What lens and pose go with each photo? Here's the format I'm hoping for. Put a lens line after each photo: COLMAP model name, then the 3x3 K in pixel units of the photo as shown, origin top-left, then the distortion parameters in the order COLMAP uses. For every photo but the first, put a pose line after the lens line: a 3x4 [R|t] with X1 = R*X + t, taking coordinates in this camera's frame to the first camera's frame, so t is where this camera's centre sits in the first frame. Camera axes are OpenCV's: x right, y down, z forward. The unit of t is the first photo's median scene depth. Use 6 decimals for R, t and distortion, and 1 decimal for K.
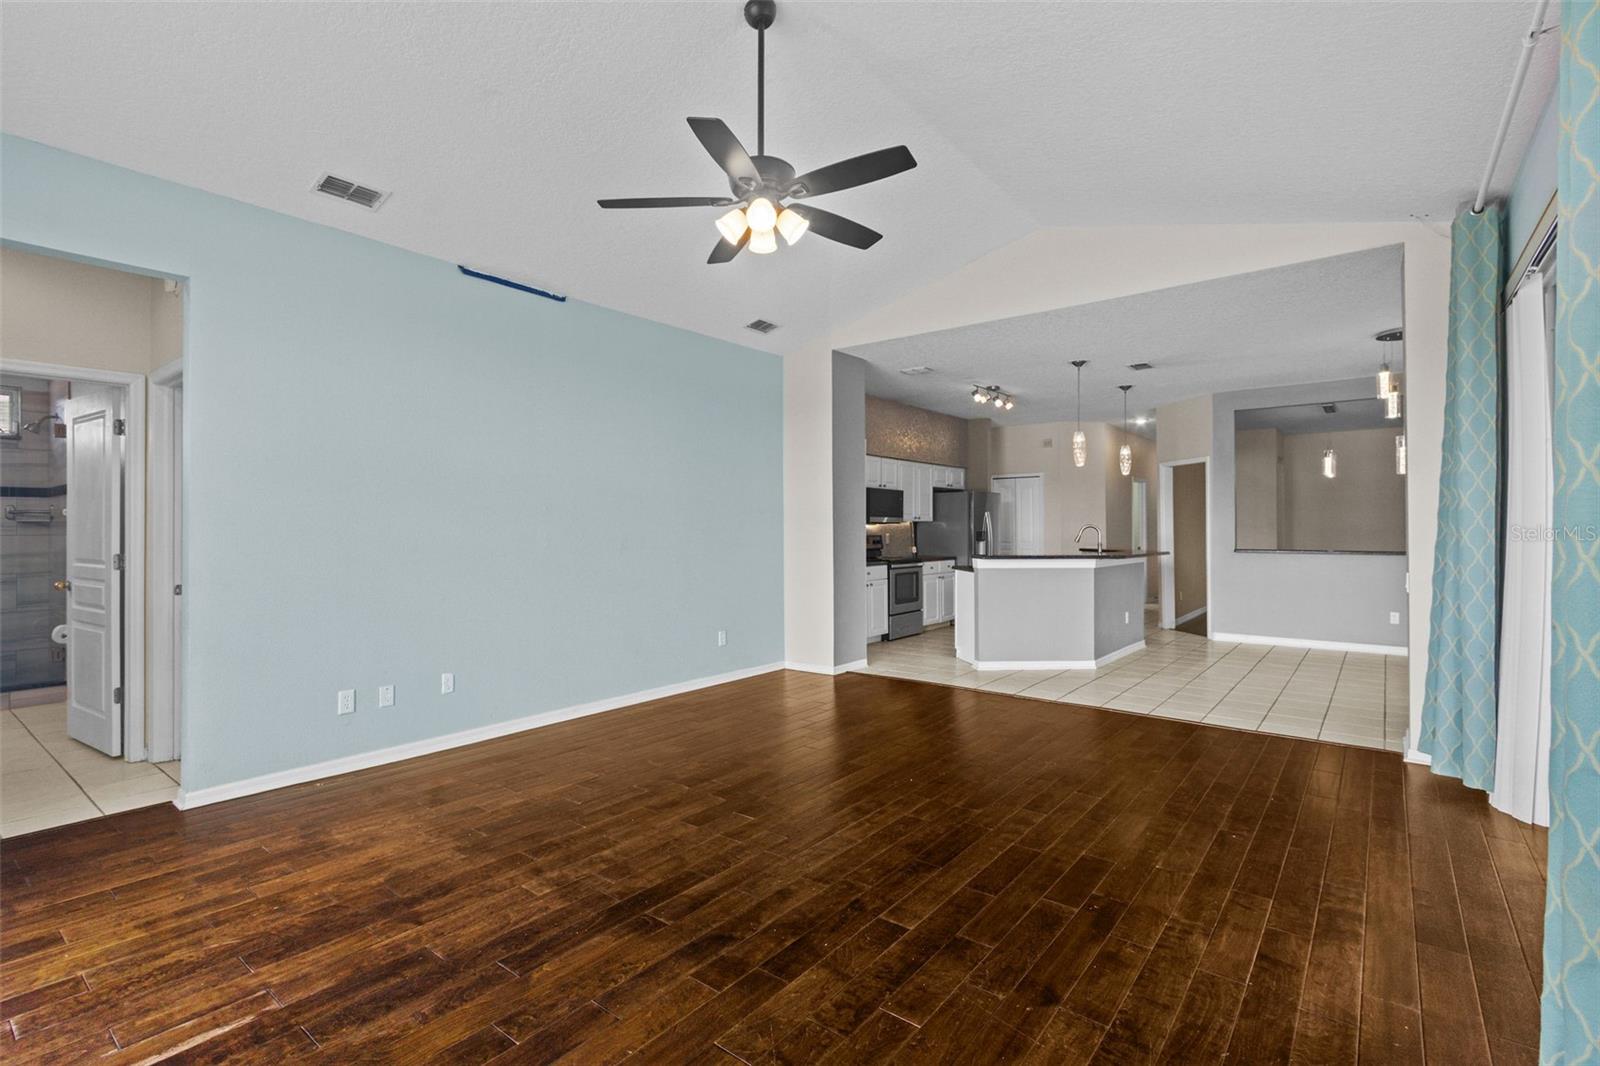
lens RADIAL K [[731.2, 0, 795.7], [0, 731.2, 530.2], [0, 0, 1]] dist [0.008372, -0.001301]
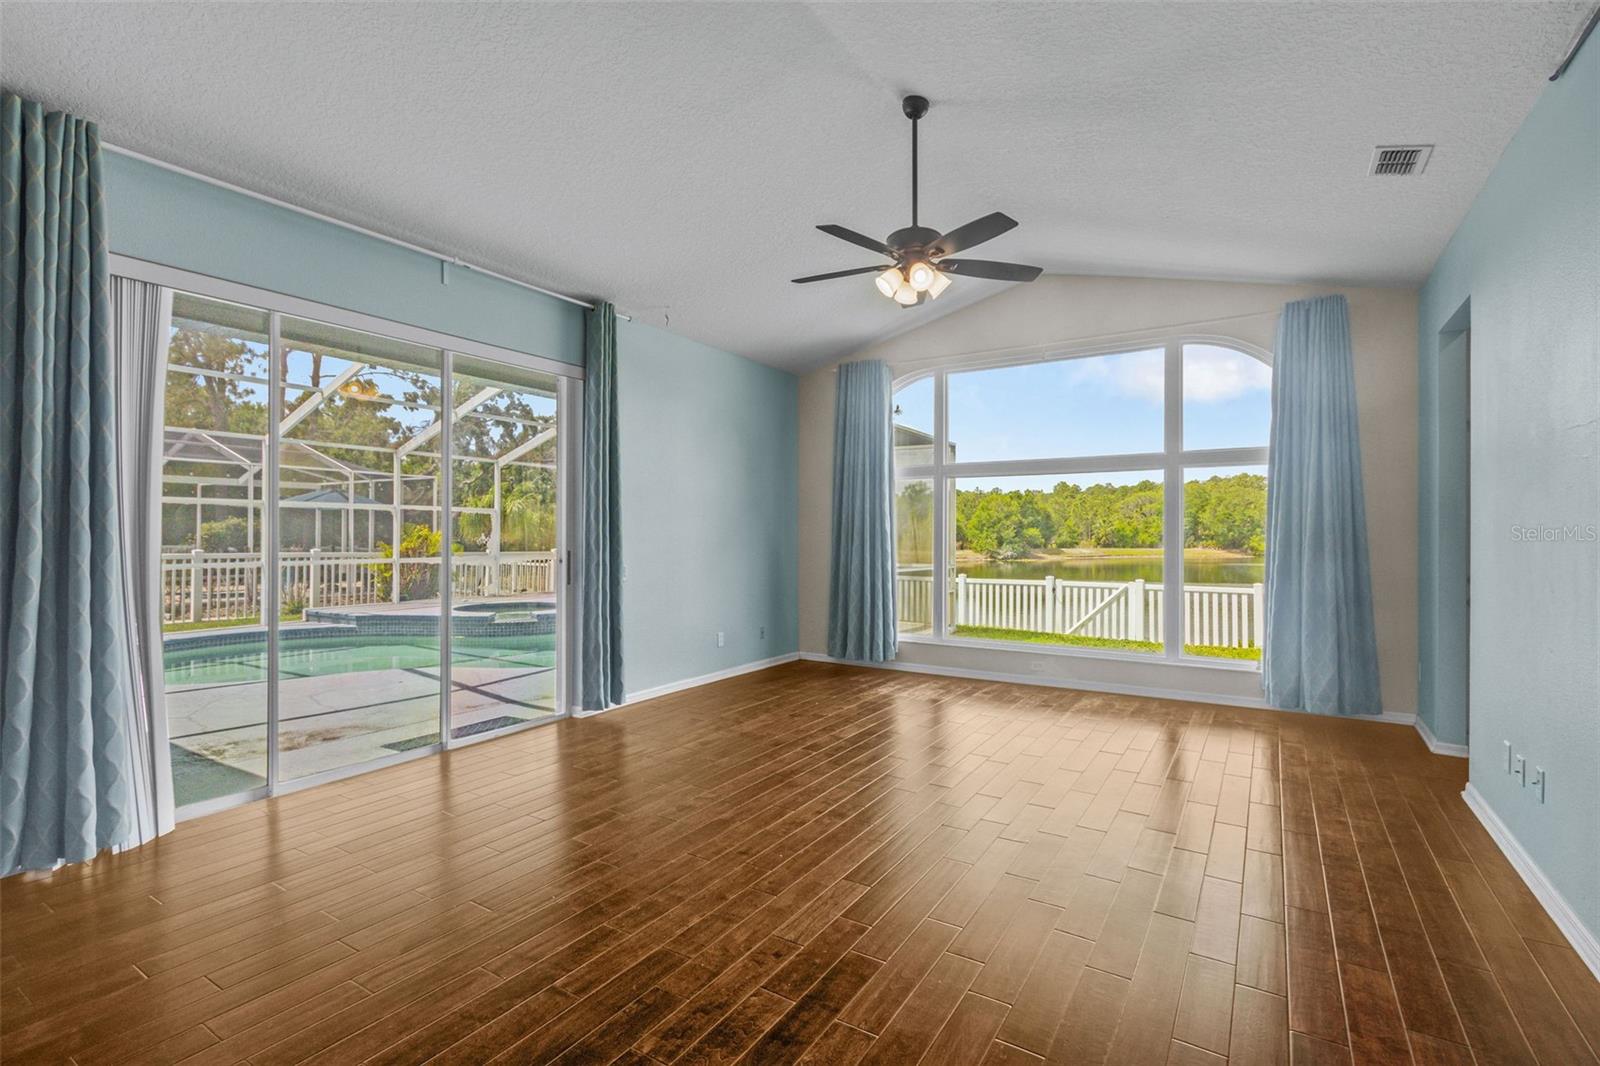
lens RADIAL K [[731.2, 0, 795.7], [0, 731.2, 530.2], [0, 0, 1]] dist [0.008372, -0.001301]
pose [[-0.994942, 0.002132, -0.100425, 0.280204], [0.002517, 0.999990, -0.003699, -0.004818], [0.100416, -0.003933, -0.994938, 2.257180]]
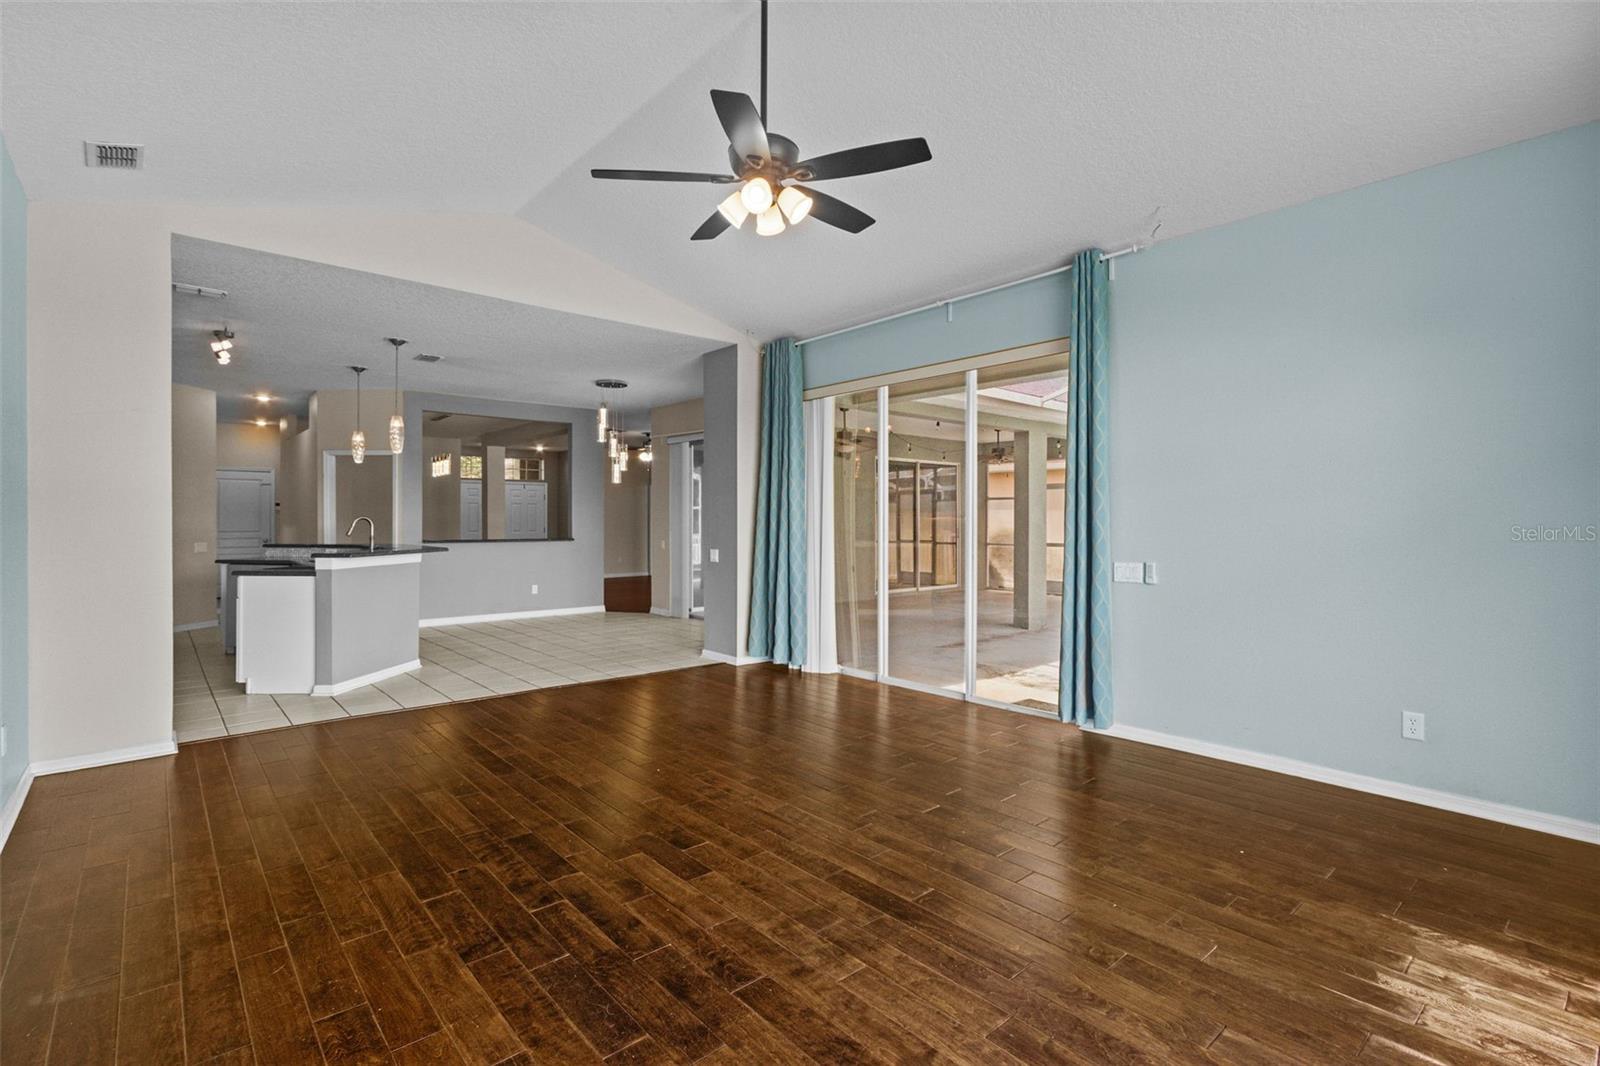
lens RADIAL K [[744.4, 0, 771.8], [0, 744.4, 527.4], [0, 0, 1]] dist [0.009453, -0.000282]
pose [[0.204194, -0.007339, 0.978903, -1.028478], [0.001332, 0.999973, 0.007219, -0.000467], [-0.978930, -0.000170, 0.204198, 0.806286]]
